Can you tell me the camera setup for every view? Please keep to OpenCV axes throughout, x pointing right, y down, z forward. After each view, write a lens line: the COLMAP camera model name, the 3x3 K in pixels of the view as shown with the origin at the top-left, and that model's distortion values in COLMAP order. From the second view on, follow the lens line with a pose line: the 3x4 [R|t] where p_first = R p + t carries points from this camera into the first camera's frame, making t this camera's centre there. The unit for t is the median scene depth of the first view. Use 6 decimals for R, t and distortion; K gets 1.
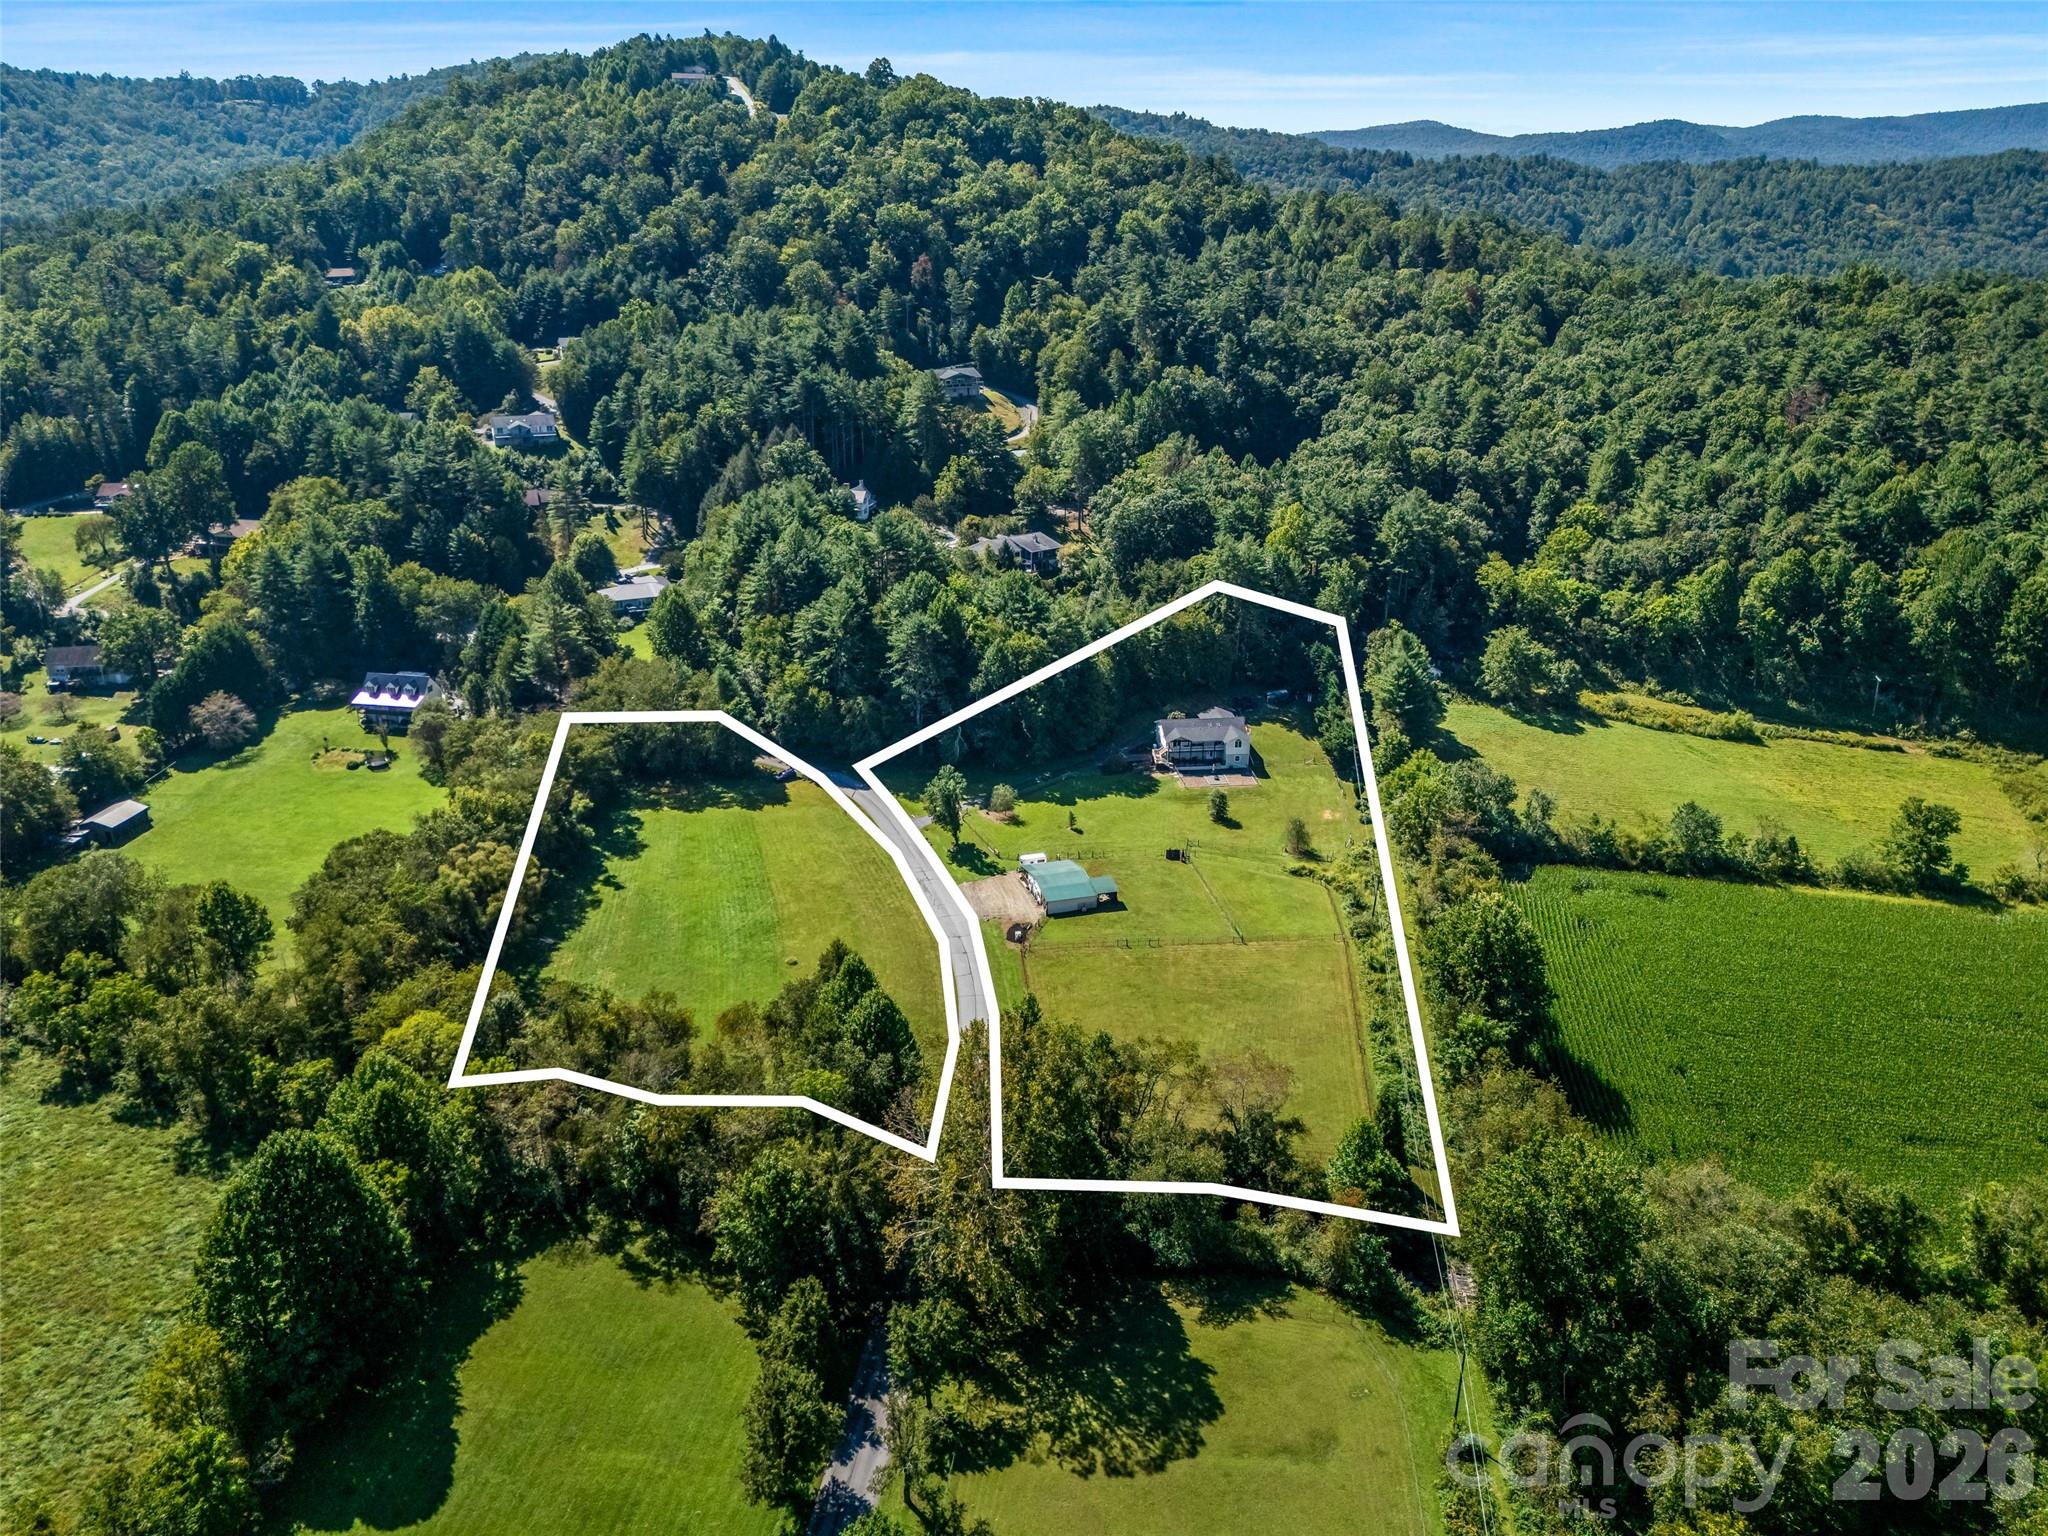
lens RADIAL K [[1511.9, 0, 1019.2], [0, 1511.9, 764.9], [0, 0, 1]] dist [0.081575, -0.073117]
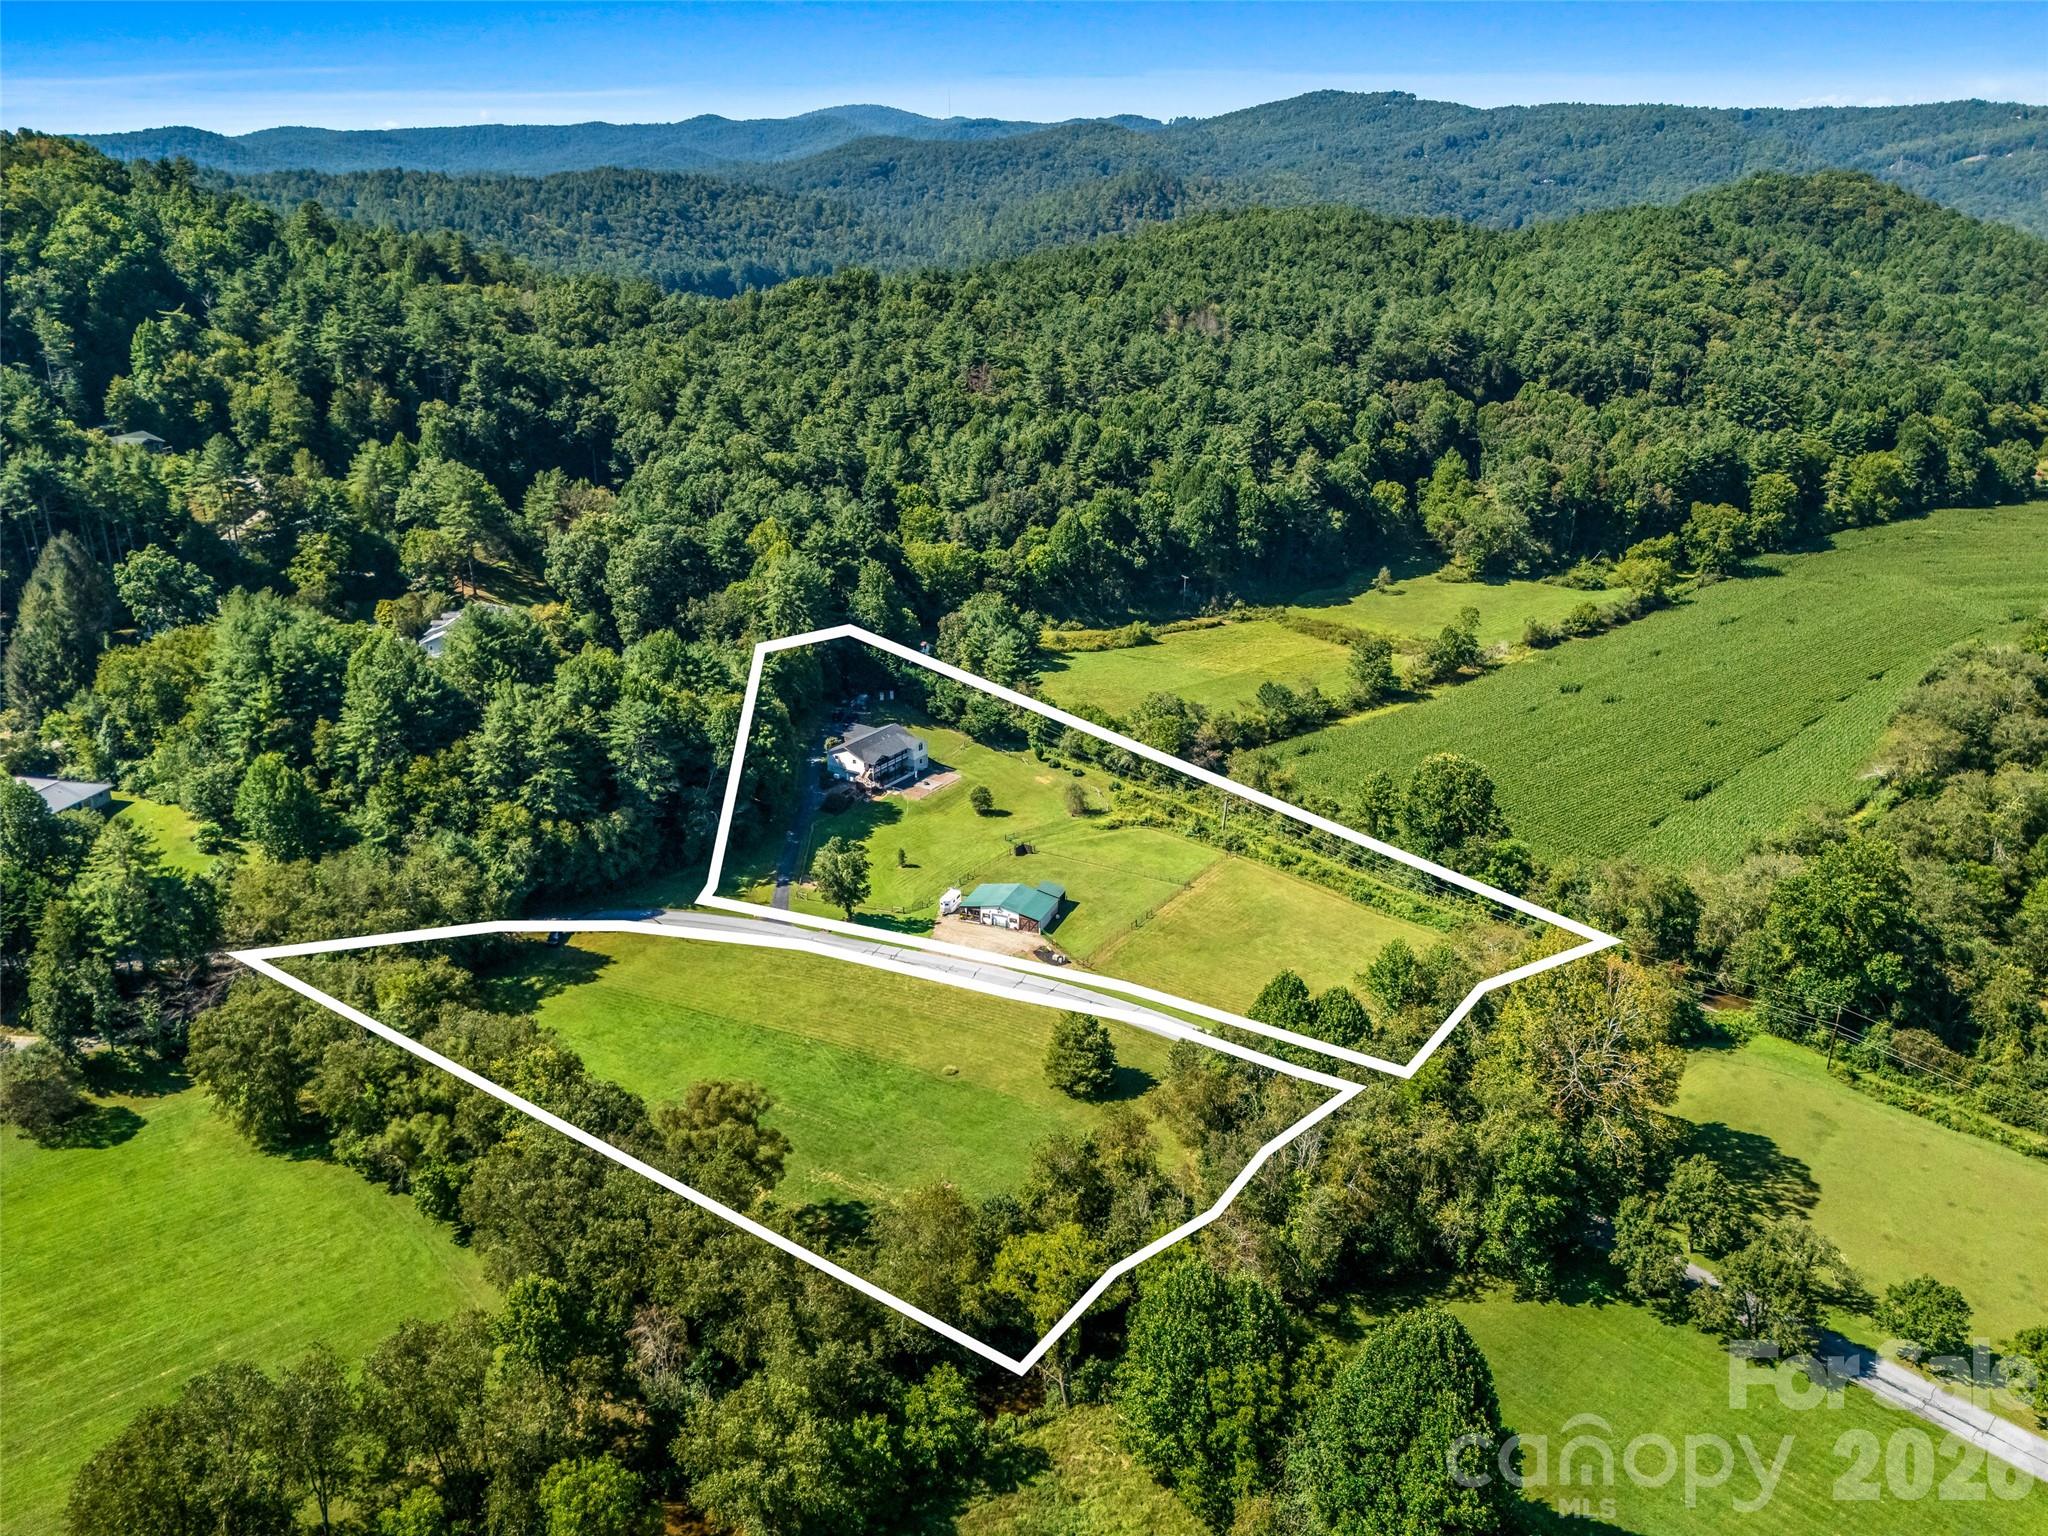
lens RADIAL K [[1511.9, 0, 1027.3], [0, 1511.9, 771.9], [0, 0, 1]] dist [0.081575, -0.073117]
pose [[0.629389, -0.281797, 0.724196, -0.551671], [0.282708, 0.951106, 0.124394, -0.104136], [-0.723841, 0.126444, 0.678282, 0.259873]]
